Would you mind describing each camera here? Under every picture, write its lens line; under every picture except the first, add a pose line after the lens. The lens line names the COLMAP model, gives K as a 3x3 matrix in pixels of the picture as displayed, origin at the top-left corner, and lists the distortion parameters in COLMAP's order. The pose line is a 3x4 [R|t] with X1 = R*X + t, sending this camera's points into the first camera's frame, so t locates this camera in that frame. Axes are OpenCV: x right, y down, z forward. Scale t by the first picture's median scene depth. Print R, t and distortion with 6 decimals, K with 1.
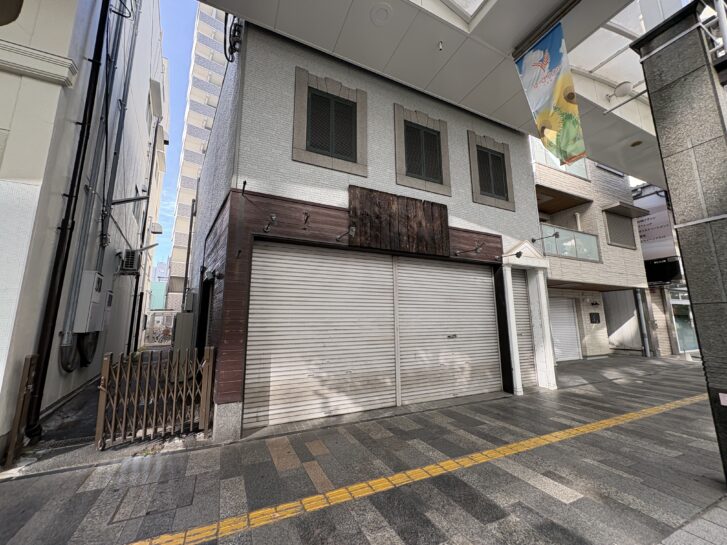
lens RADIAL K [[290.8, 0, 363.6], [0, 290.8, 274.2], [0, 0, 1]] dist [0.001347, 0.000377]
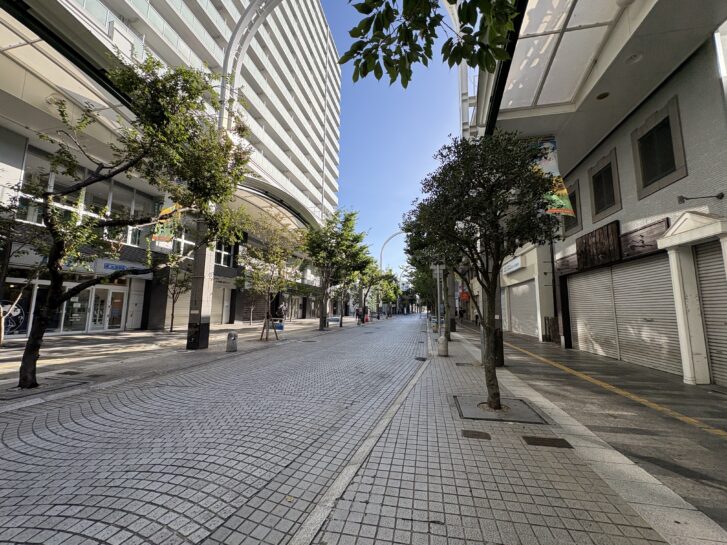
lens RADIAL K [[290.8, 0, 363.6], [0, 290.8, 274.2], [0, 0, 1]] dist [0.001347, 0.000377]
pose [[-0.607124, -0.091727, -0.789295, 2.489155], [0.135289, 0.966879, -0.216429, 0.160837], [0.783005, -0.238182, -0.574606, 1.004393]]
